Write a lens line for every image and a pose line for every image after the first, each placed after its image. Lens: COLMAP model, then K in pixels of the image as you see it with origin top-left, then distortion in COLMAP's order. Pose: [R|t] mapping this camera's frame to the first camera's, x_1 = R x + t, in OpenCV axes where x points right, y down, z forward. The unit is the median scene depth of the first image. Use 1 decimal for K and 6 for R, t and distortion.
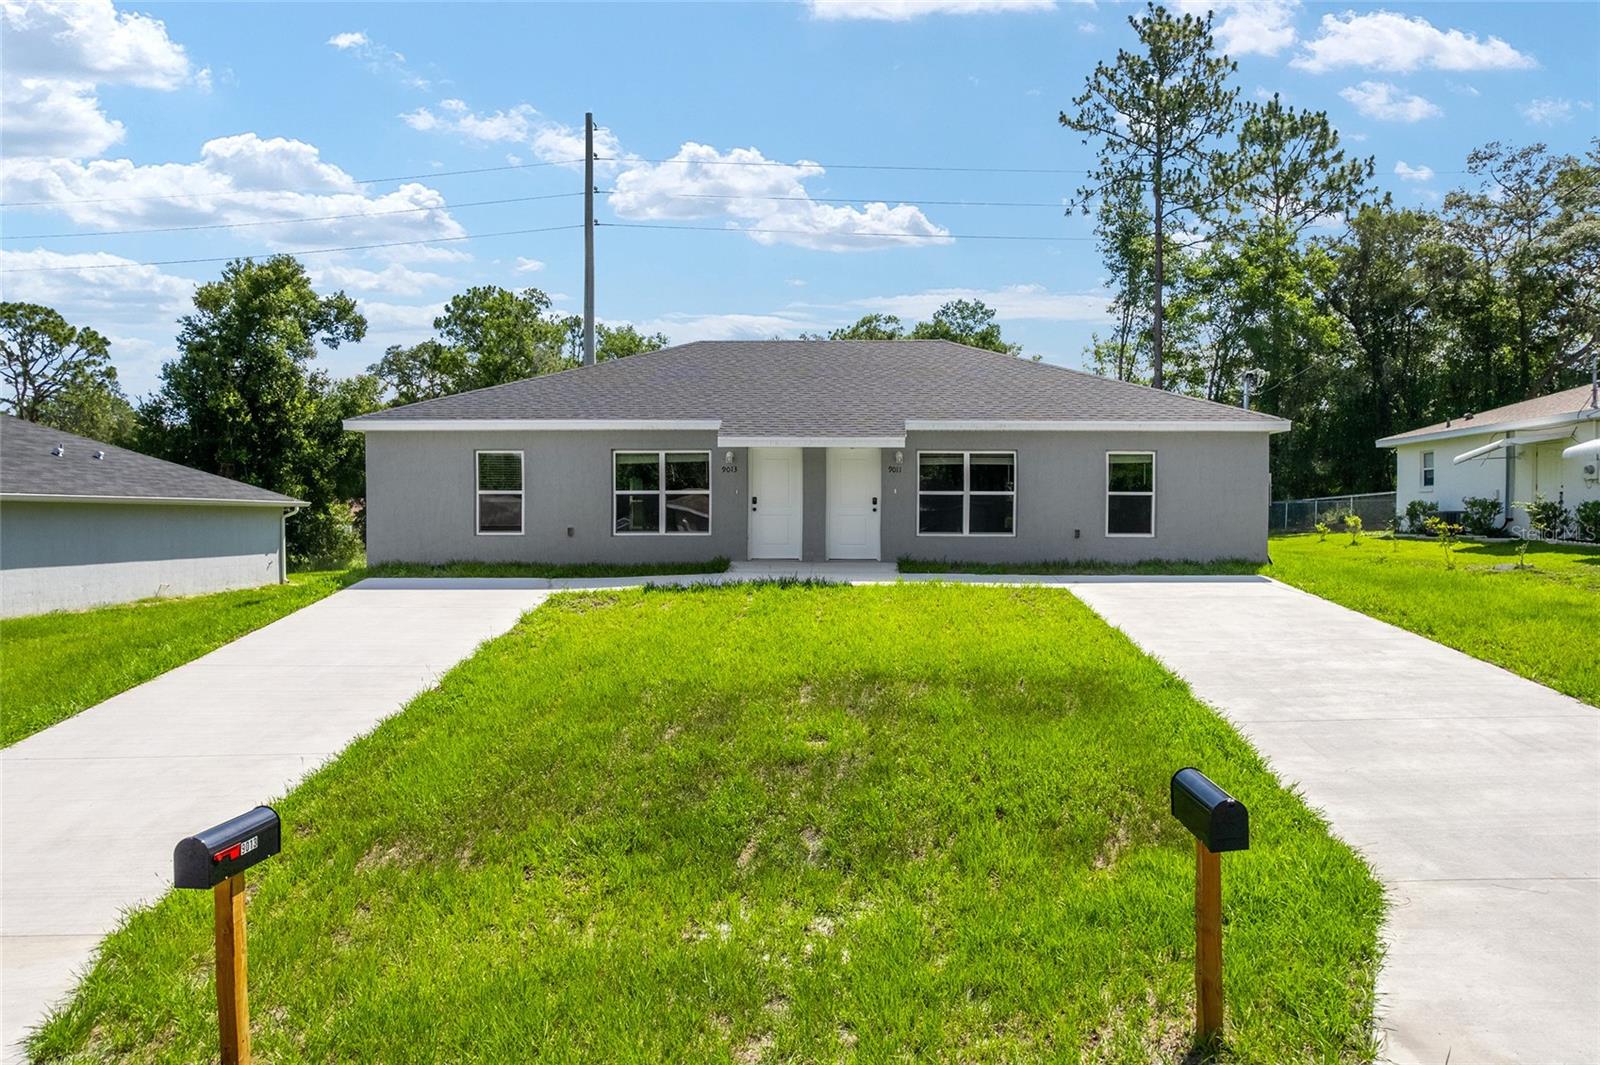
lens RADIAL K [[1040.0, 0, 822.2], [0, 1040.0, 536.3], [0, 0, 1]] dist [-0.103008, 0.103554]
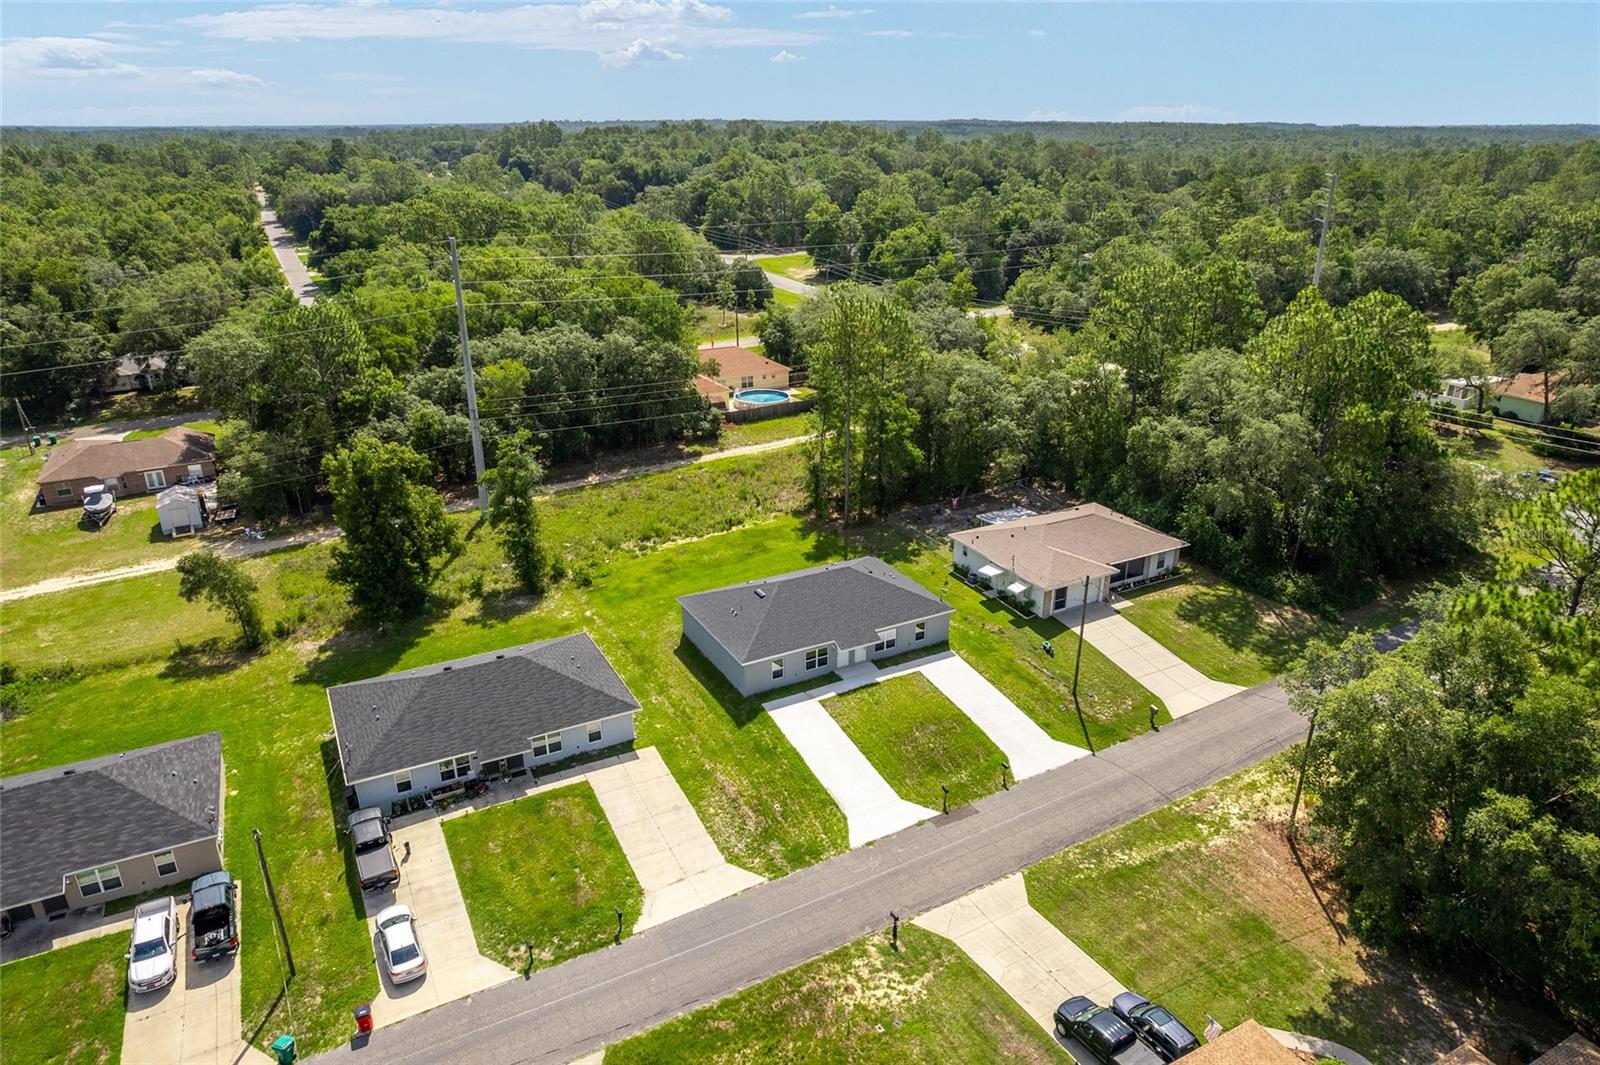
lens RADIAL K [[1056.2, 0, 796.0], [0, 1056.2, 535.2], [0, 0, 1]] dist [-0.084874, 0.074337]
pose [[0.870593, -0.186314, 0.455362, -1.879171], [0.012864, 0.933829, 0.357487, -1.828181], [-0.491835, -0.305368, 0.815382, -1.939226]]
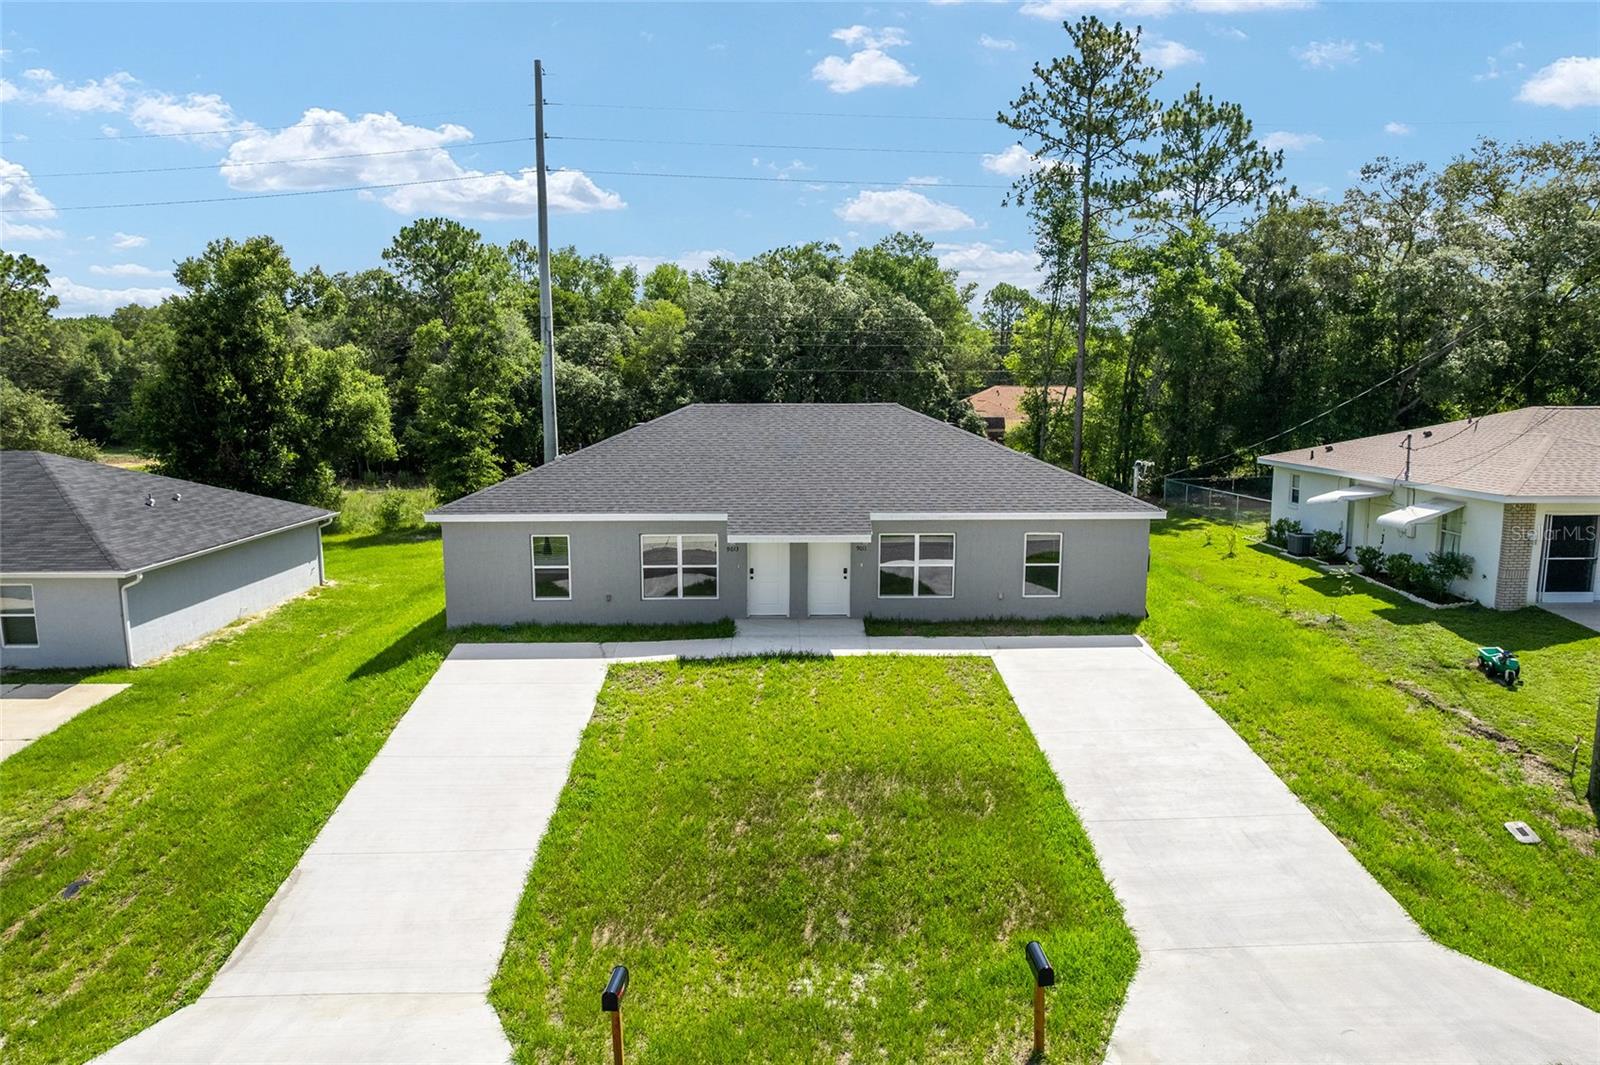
lens RADIAL K [[1056.2, 0, 796.0], [0, 1056.2, 535.2], [0, 0, 1]] dist [-0.084874, 0.074337]
pose [[0.999104, -0.008877, 0.041378, -0.065185], [0.003786, 0.992580, 0.121532, -0.239129], [-0.042150, -0.121266, 0.991725, -0.293137]]
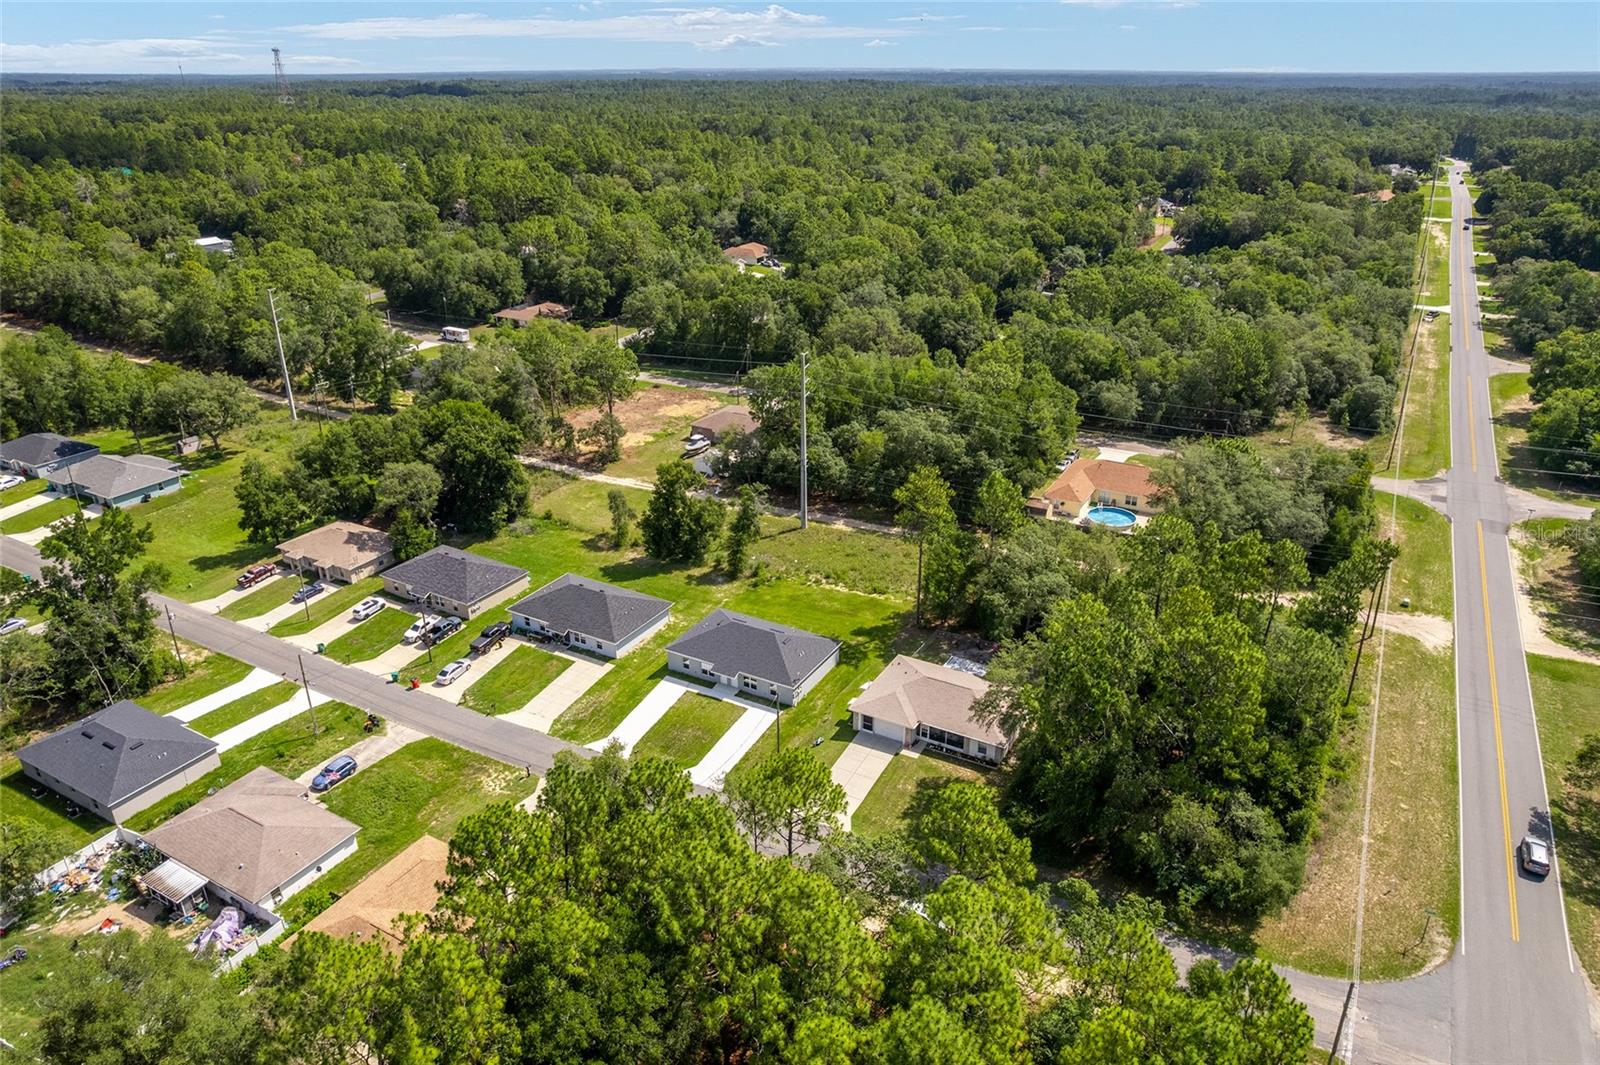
lens RADIAL K [[1056.2, 0, 796.0], [0, 1056.2, 535.2], [0, 0, 1]] dist [-0.084874, 0.074337]
pose [[0.883329, 0.188270, -0.429284, 2.870338], [-0.004421, 0.919103, 0.393992, -3.276067], [0.468734, -0.346127, 0.812702, -3.603259]]
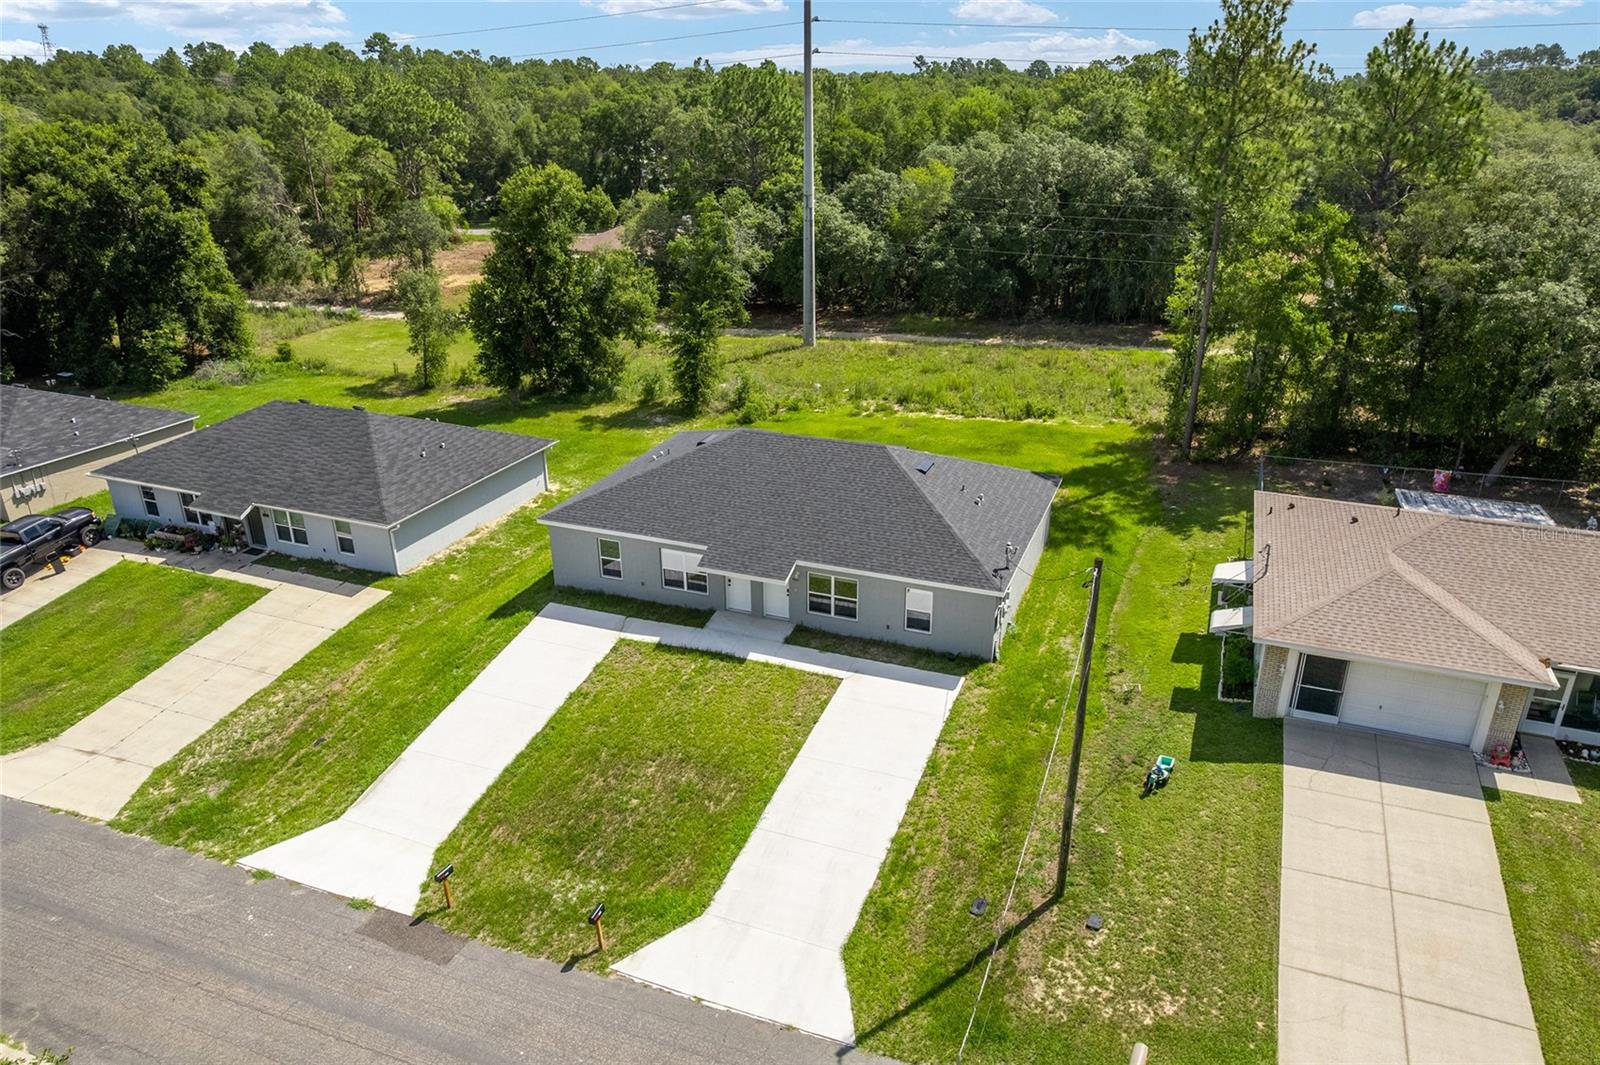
lens RADIAL K [[1075.2, 0, 797.5], [0, 1075.2, 534.4], [0, 0, 1]] dist [-0.086517, 0.077180]
pose [[0.938446, 0.129944, -0.320051, 0.676841], [-0.002554, 0.929129, 0.369746, -0.849912], [0.345415, -0.346170, 0.872270, -0.651036]]
